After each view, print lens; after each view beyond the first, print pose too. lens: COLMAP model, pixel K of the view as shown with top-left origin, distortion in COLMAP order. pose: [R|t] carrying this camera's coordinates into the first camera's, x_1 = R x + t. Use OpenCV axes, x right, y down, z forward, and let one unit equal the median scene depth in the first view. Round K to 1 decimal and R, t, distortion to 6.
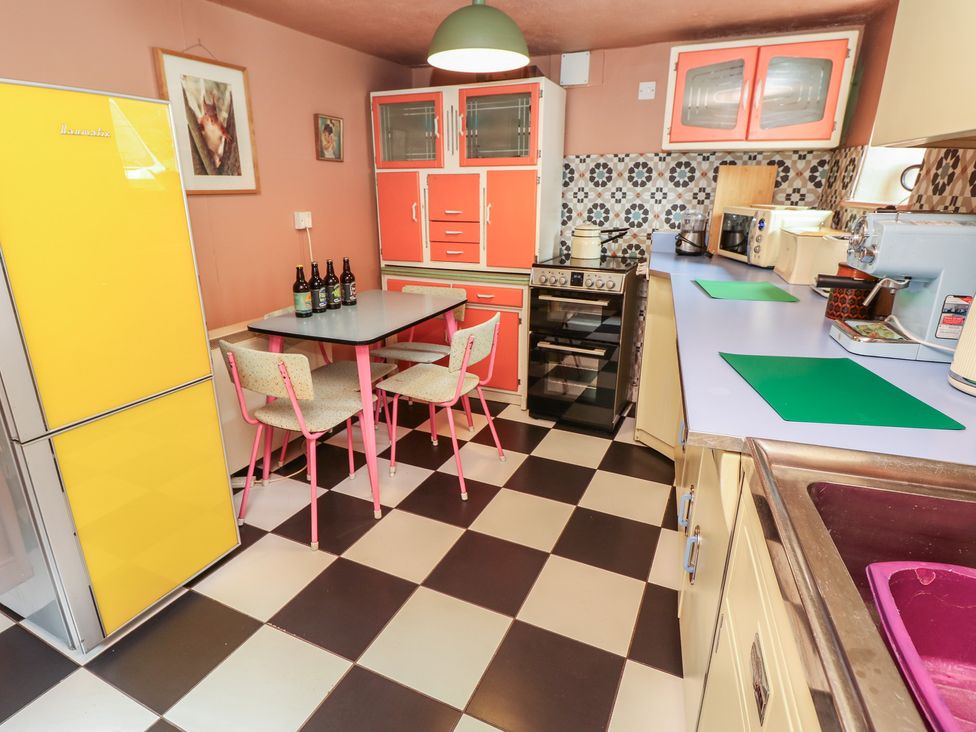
lens RADIAL K [[532.2, 0, 484.5], [0, 532.2, 360.0], [0, 0, 1]] dist [0.002887, -0.014758]
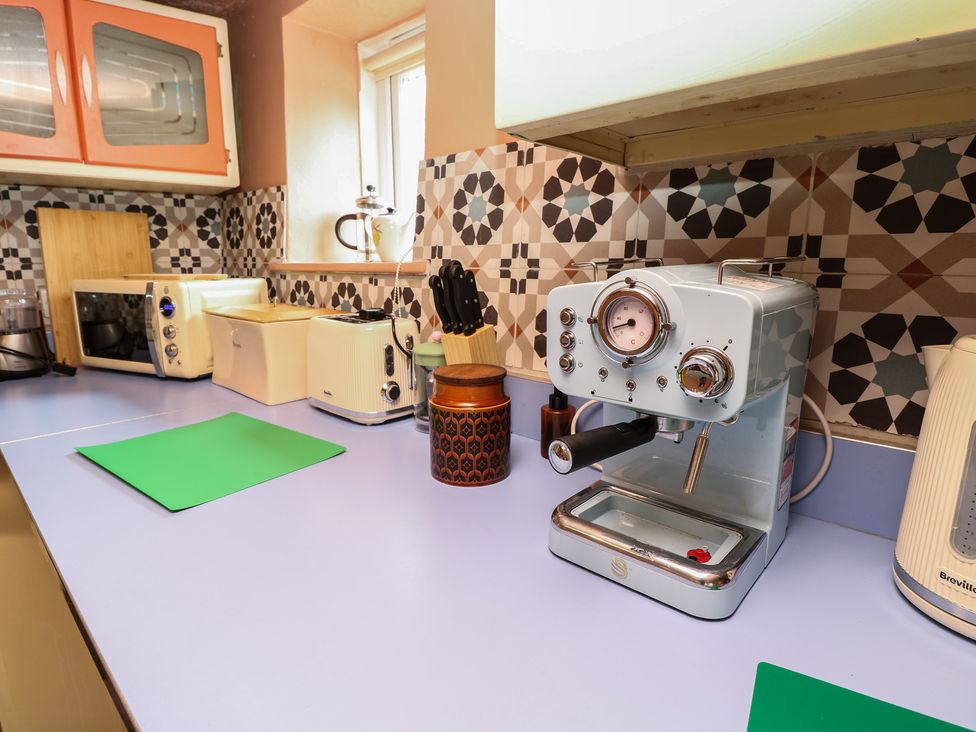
lens RADIAL K [[532.2, 0, 484.5], [0, 532.2, 360.0], [0, 0, 1]] dist [0.002887, -0.014758]
pose [[0.430717, -0.174648, 0.885427, 0.136793], [0.287709, 0.956478, 0.048706, -0.113946], [-0.855398, 0.233767, 0.462219, 0.401735]]
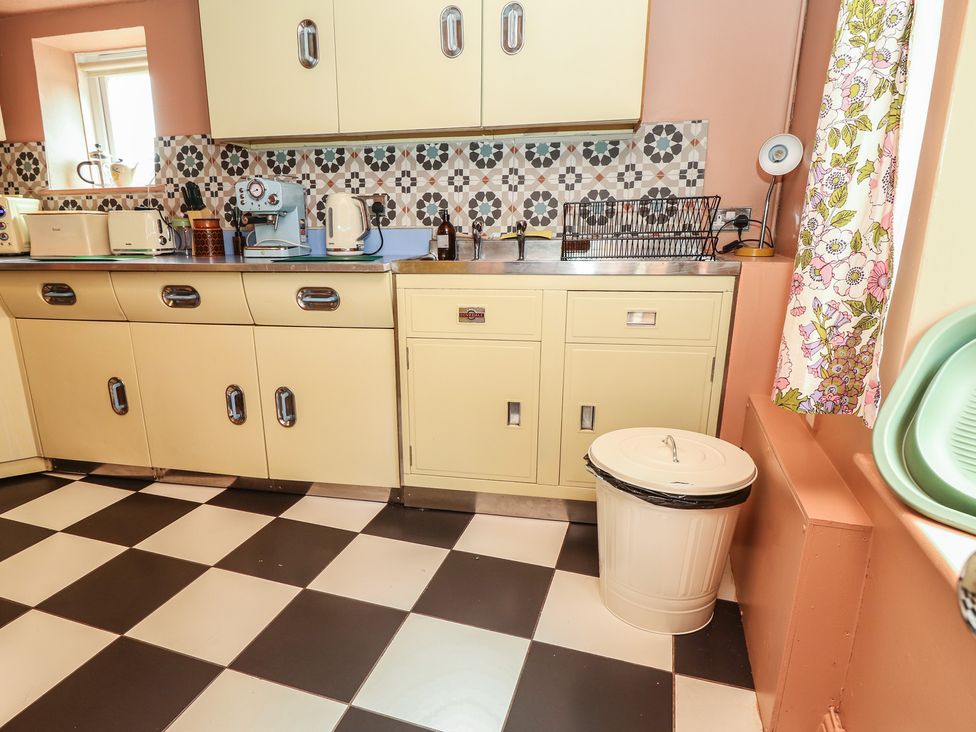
lens RADIAL K [[579.1, 0, 451.0], [0, 579.1, 387.4], [0, 0, 1]] dist [0.001175, -0.015611]
pose [[-0.097159, -0.274230, 0.956744, -0.574352], [0.319290, 0.901894, 0.290933, -0.002104], [-0.942663, 0.333745, -0.000068, 0.272200]]
